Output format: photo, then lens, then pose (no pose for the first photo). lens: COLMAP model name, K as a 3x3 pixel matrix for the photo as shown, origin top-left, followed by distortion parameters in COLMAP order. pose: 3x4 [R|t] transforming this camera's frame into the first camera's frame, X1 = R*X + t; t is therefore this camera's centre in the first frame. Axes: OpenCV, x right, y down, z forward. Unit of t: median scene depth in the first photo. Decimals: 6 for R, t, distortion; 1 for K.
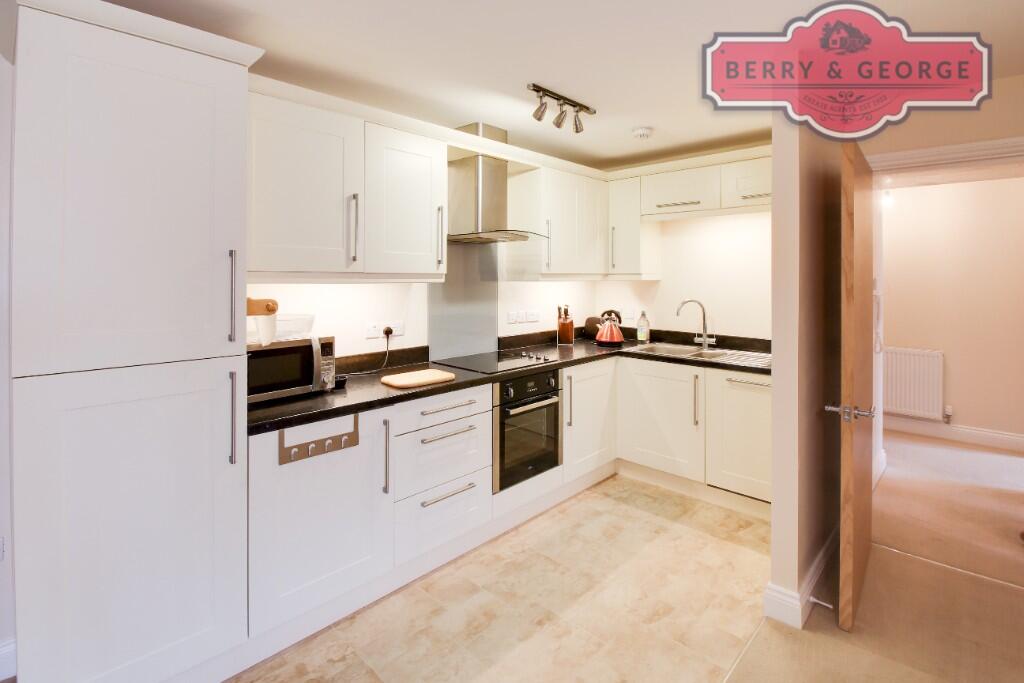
lens RADIAL K [[502.1, 0, 516.2], [0, 502.1, 266.1], [0, 0, 1]] dist [-0.000493, -0.000199]
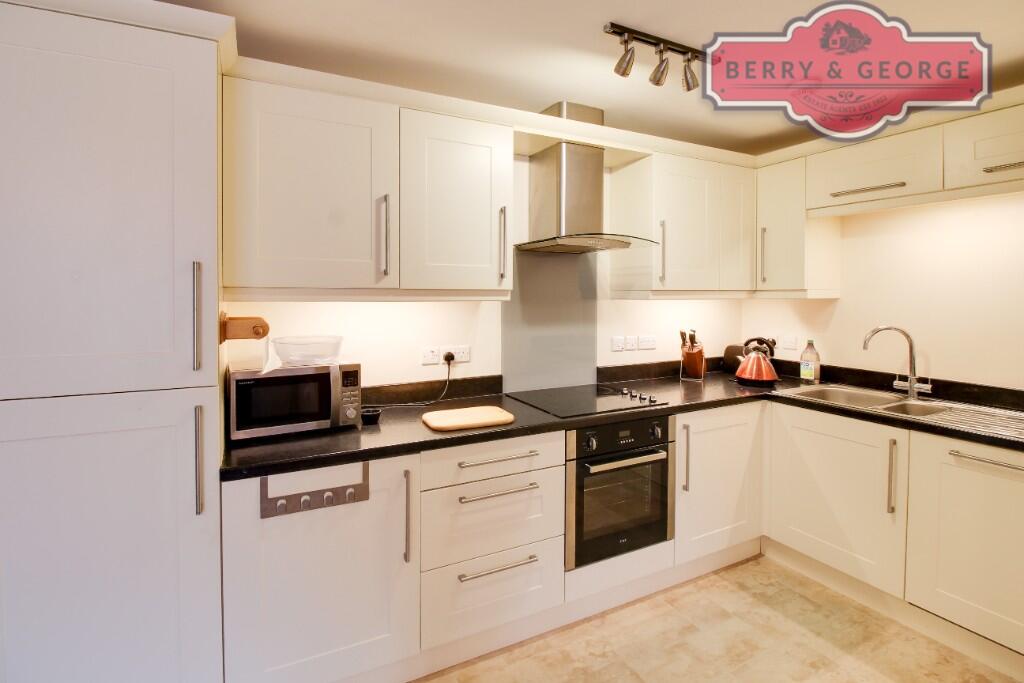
lens RADIAL K [[452.7, 0, 515.9], [0, 452.7, 298.2], [0, 0, 1]] dist [0.001297, -0.007509]
pose [[0.930002, 0.003262, -0.367541, 0.120799], [0.007766, 0.999563, 0.028522, 0.006954], [0.367474, -0.029380, 0.929570, 0.284338]]
